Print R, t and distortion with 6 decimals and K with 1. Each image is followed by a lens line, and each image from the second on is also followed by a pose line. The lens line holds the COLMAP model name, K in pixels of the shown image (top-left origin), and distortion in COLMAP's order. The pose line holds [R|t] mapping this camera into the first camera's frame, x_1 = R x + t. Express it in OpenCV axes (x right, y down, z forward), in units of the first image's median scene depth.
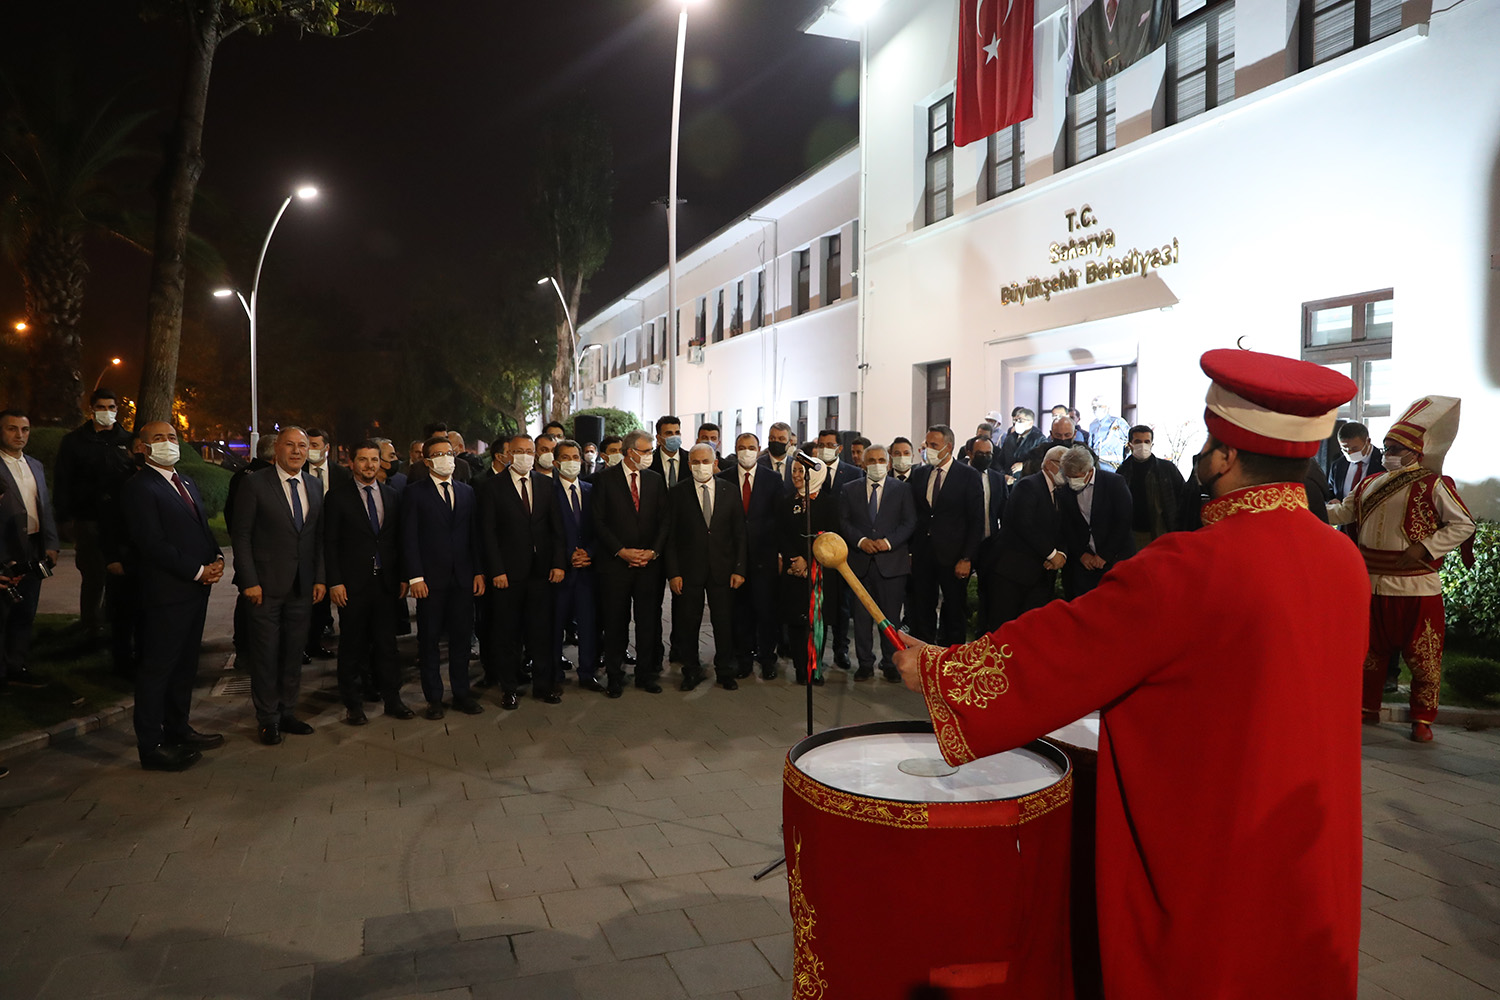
lens RADIAL K [[1104.1, 0, 746.4], [0, 1104.1, 499.7], [0, 0, 1]] dist [-0.066532, 0.048075]
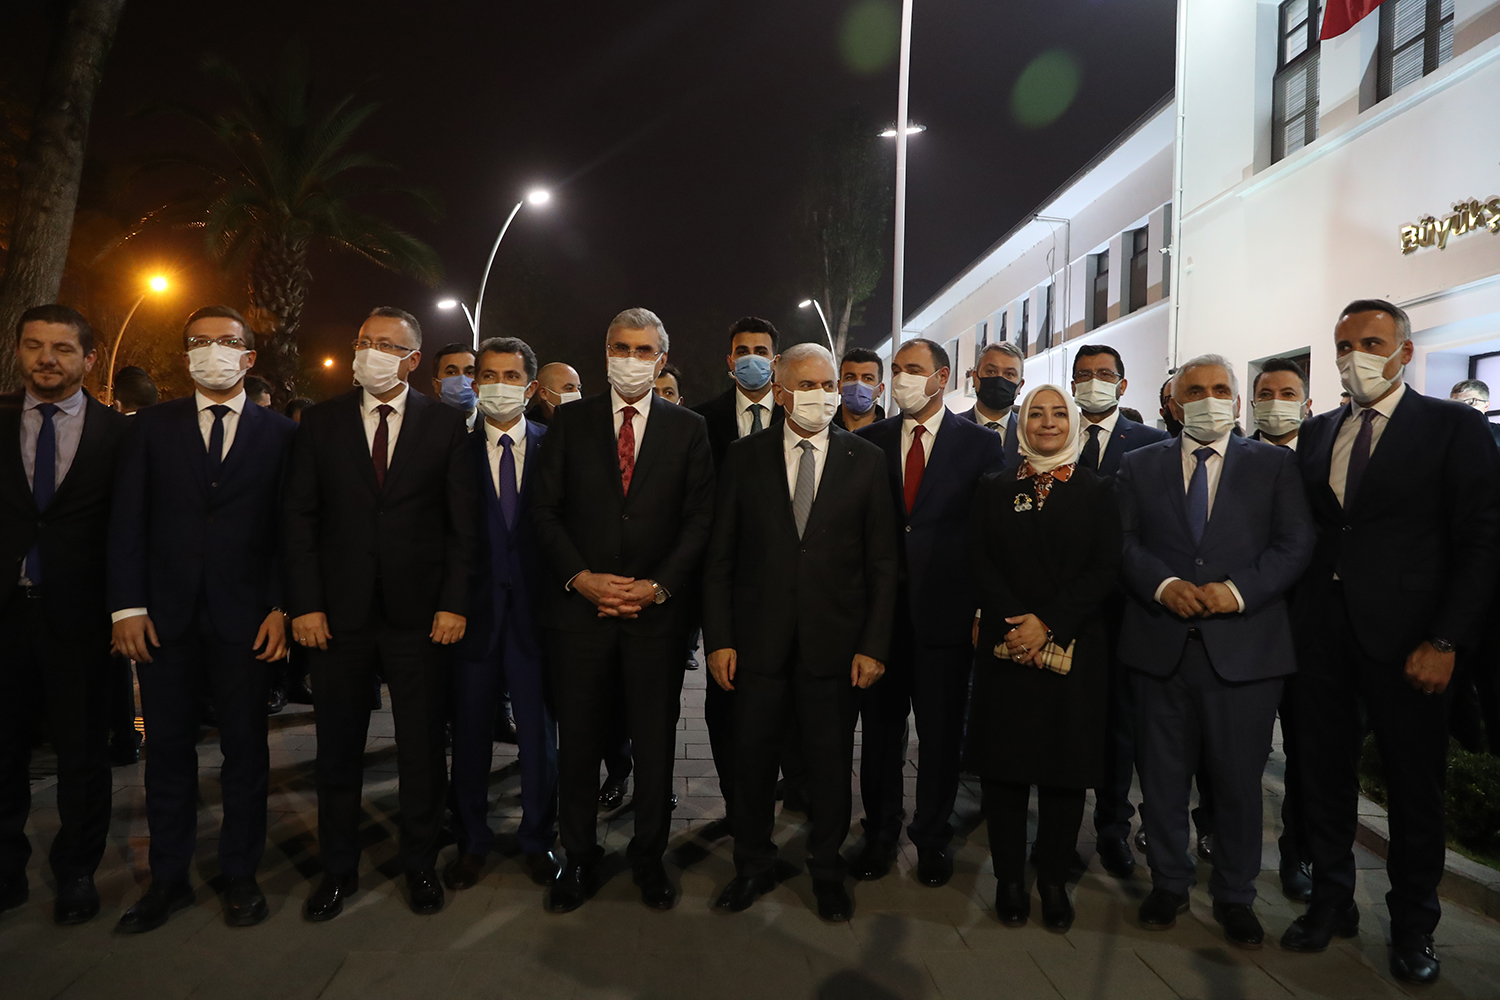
lens RADIAL K [[1104.1, 0, 719.3], [0, 1104.1, 500.0], [0, 0, 1]] dist [-0.066532, 0.048075]
pose [[0.958575, 0.029923, -0.283263, 0.020352], [-0.043693, 0.998144, -0.042419, 0.010215], [0.281468, 0.053039, 0.958104, 0.191528]]
